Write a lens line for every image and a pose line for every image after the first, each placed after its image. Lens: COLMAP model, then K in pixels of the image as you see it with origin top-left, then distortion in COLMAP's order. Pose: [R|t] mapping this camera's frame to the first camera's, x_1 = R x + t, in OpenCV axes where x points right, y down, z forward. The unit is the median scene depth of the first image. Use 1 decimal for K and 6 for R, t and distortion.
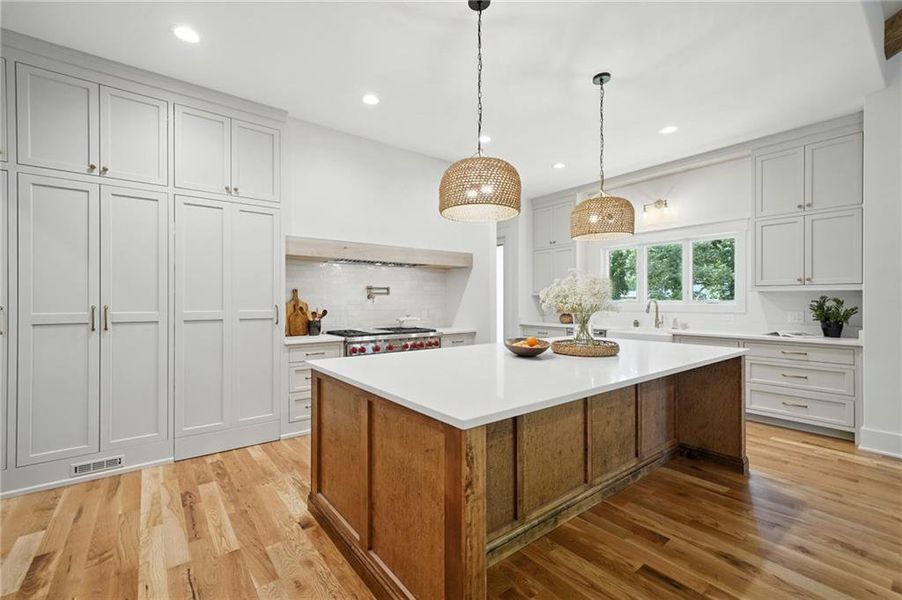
lens RADIAL K [[387.7, 0, 444.5], [0, 387.7, 299.9], [0, 0, 1]] dist [0.003033, 0.002870]
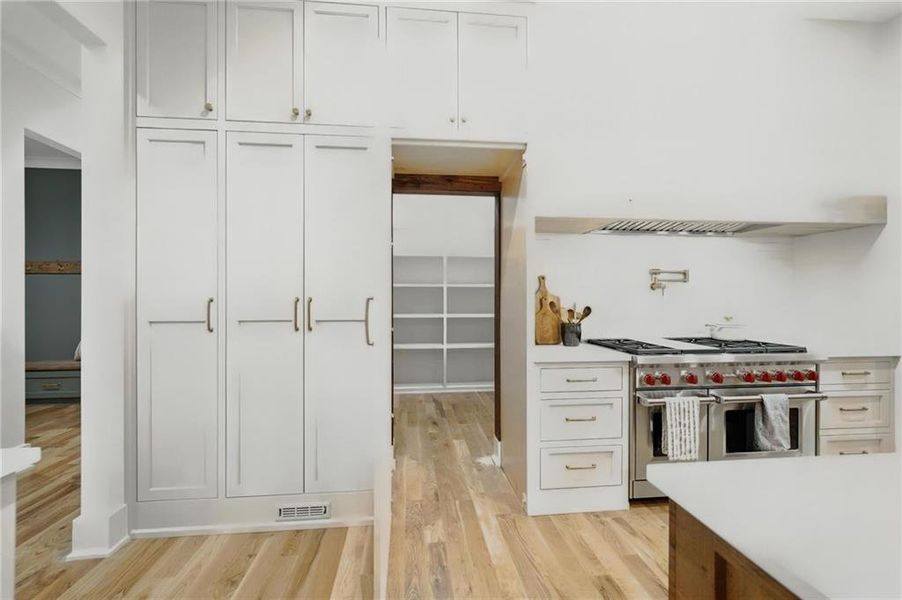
lens RADIAL K [[387.7, 0, 448.2], [0, 387.7, 294.8], [0, 0, 1]] dist [0.003033, 0.002870]
pose [[0.854694, -0.001209, -0.519131, -0.190391], [0.000240, 0.999998, -0.001934, 0.008173], [0.519132, 0.001528, 0.854693, 0.368049]]
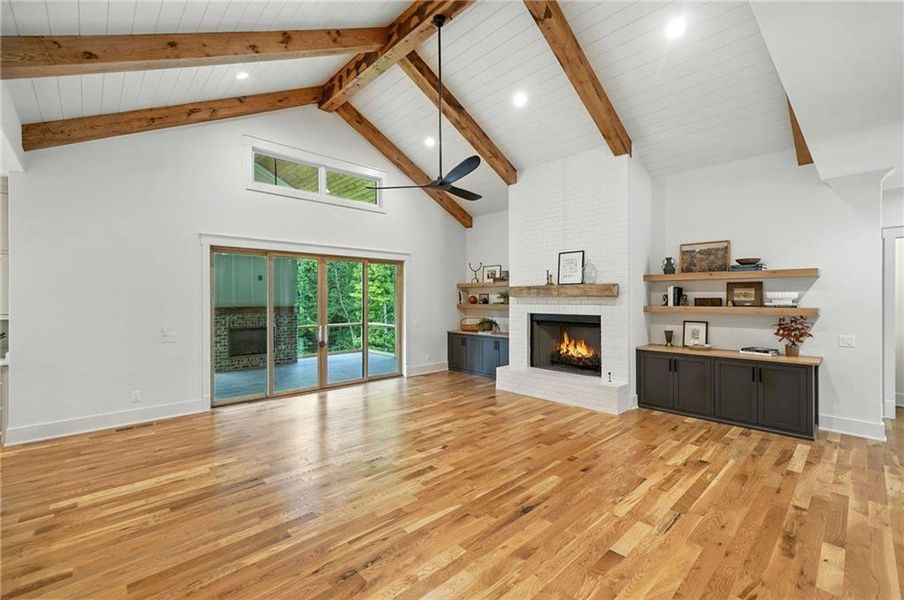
lens RADIAL K [[388.6, 0, 447.8], [0, 388.6, 298.7], [0, 0, 1]] dist [0.003033, 0.002870]
pose [[-0.083069, -0.000205, 0.996544, -0.288667], [-0.002098, 0.999998, 0.000031, -0.089583], [-0.996542, -0.002089, -0.083069, -0.288975]]
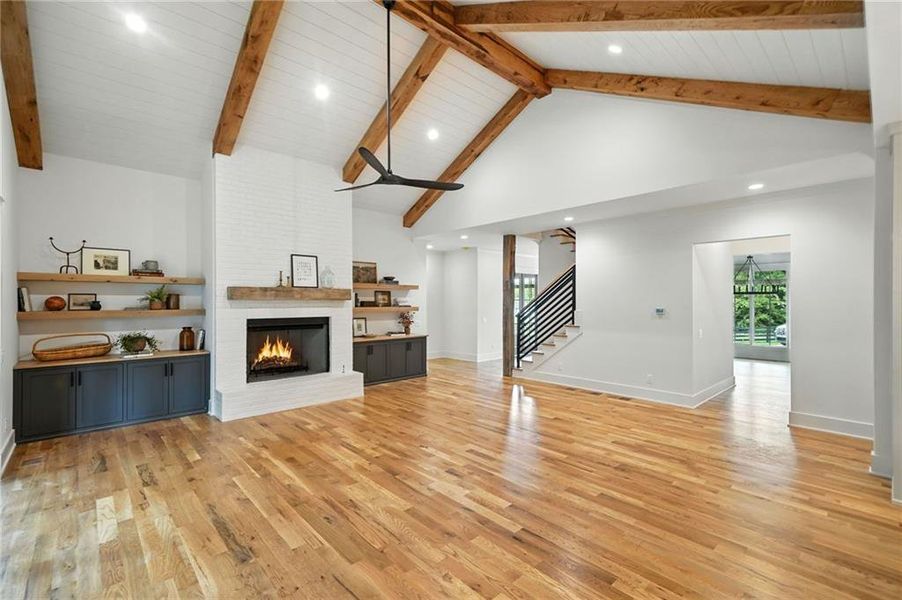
lens RADIAL K [[398.7, 0, 441.6], [0, 398.7, 301.8], [0, 0, 1]] dist [0.013639, -0.000136]
pose [[-0.997407, 0.001028, -0.071965, 0.834230], [0.001156, 0.999998, -0.001747, -0.086550], [0.071963, -0.001826, -0.997406, 0.782269]]
